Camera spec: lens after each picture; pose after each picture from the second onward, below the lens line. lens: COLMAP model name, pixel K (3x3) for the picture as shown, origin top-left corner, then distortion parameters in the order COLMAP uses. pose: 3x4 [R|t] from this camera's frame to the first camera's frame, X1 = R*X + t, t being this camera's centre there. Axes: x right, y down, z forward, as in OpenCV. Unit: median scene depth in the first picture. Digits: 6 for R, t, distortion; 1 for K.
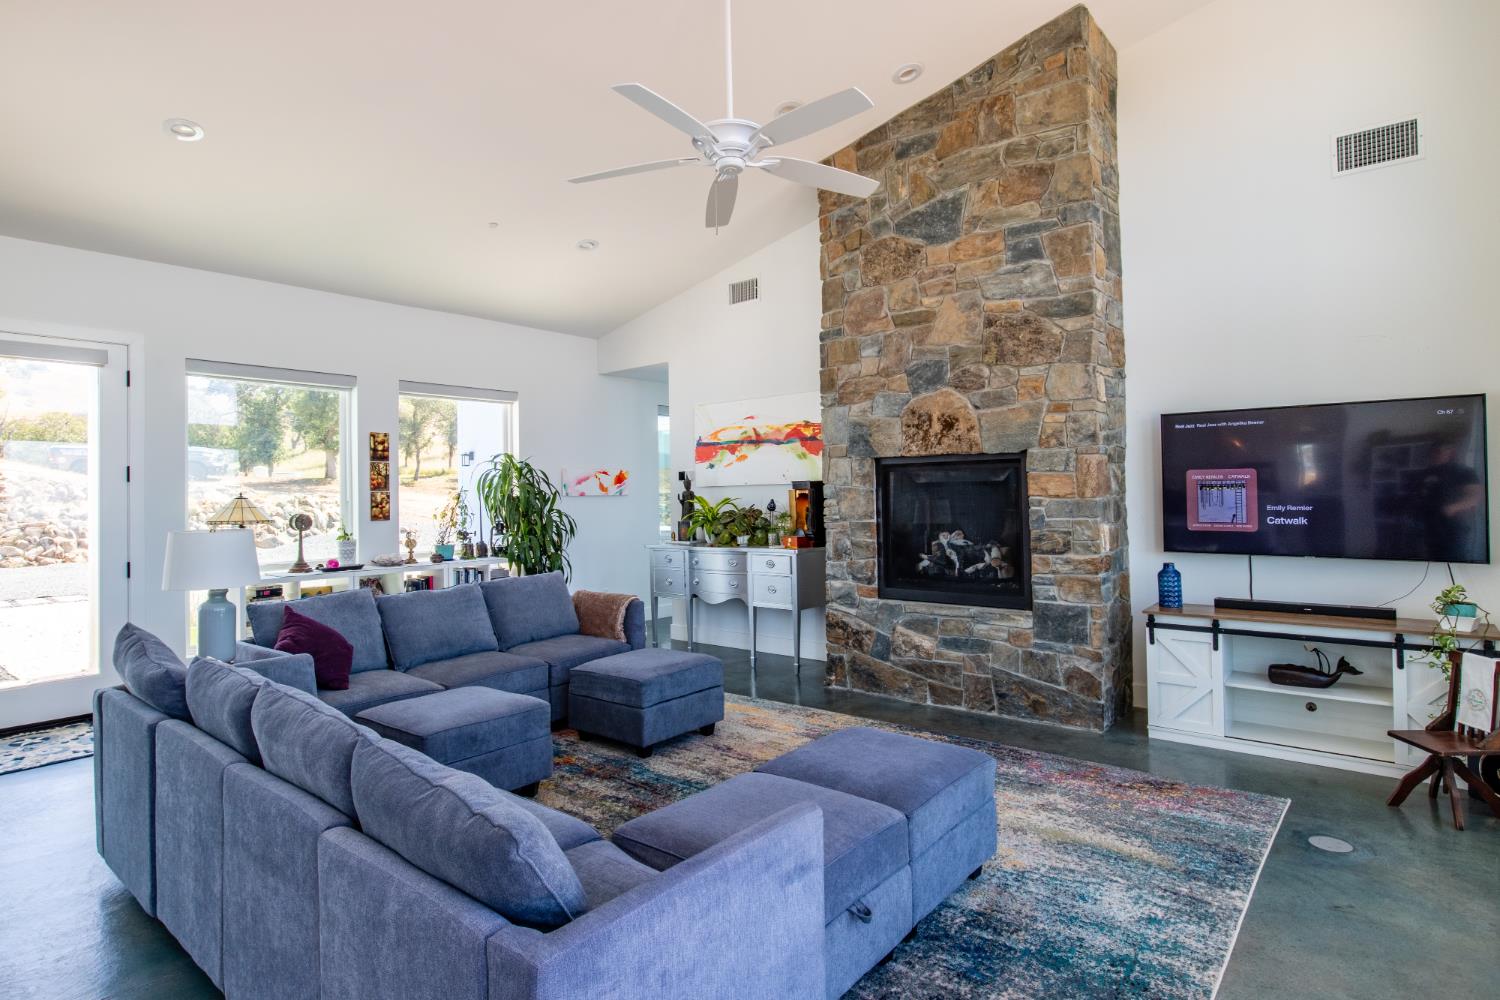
lens RADIAL K [[824.8, 0, 750.5], [0, 824.8, 484.0], [0, 0, 1]] dist [-0.004155, -0.000558]
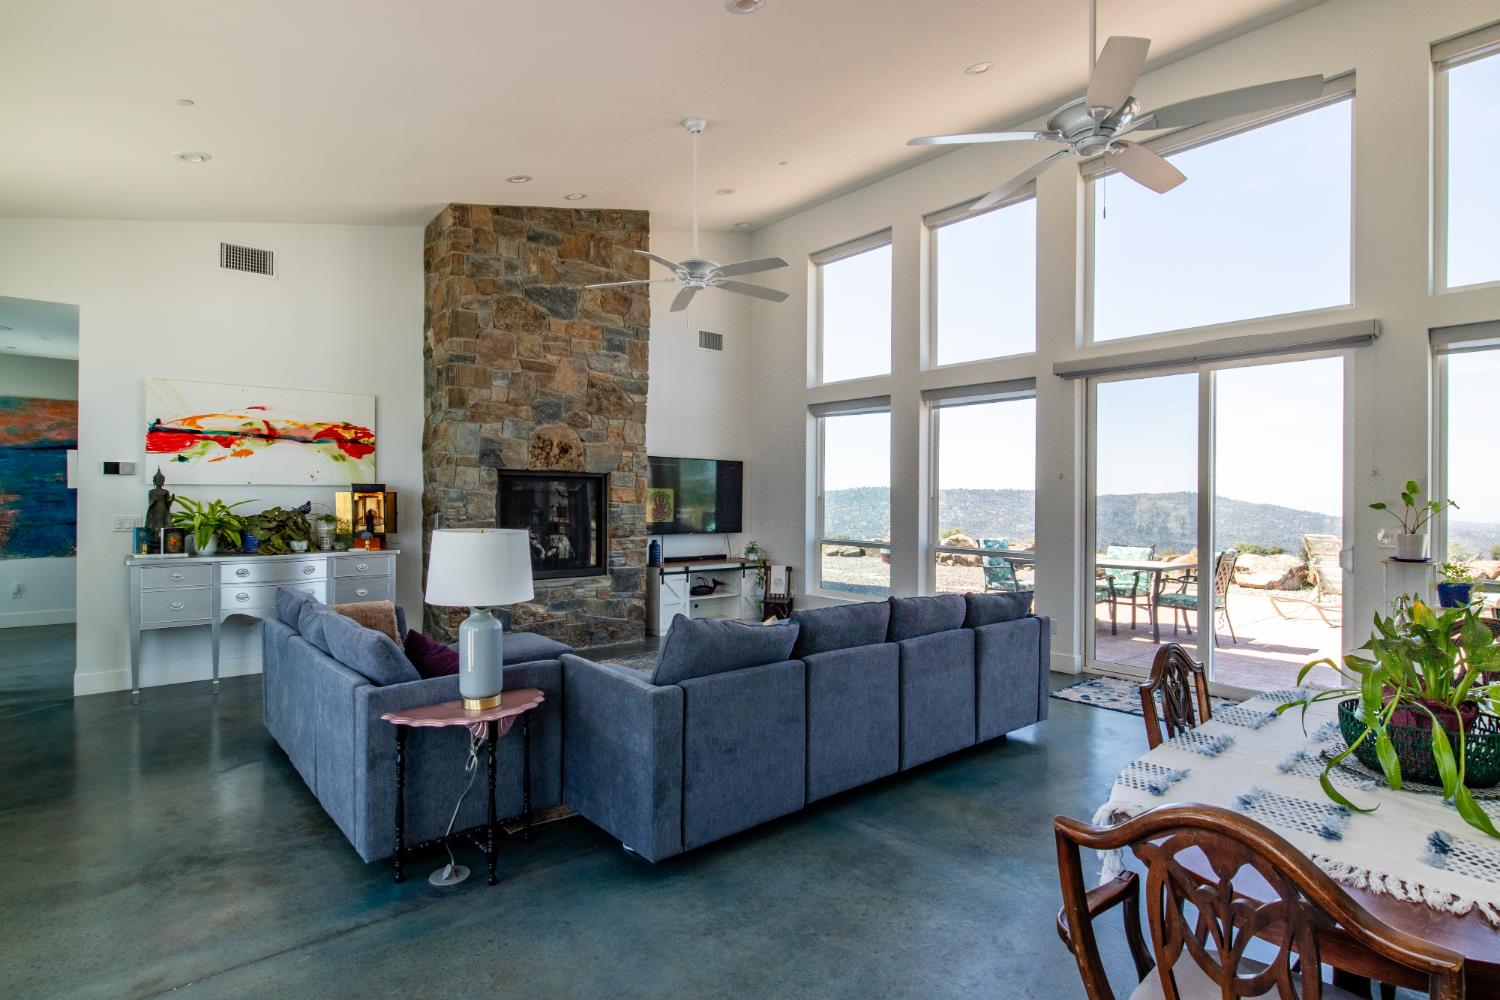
lens RADIAL K [[771.9, 0, 748.8], [0, 771.9, 505.2], [0, 0, 1]] dist [0.014121, -0.000027]
pose [[0.150280, 0.010115, 0.988592, -0.994418], [-0.020575, 0.999763, -0.007101, 0.024428], [-0.988429, -0.019273, 0.150453, 0.480712]]
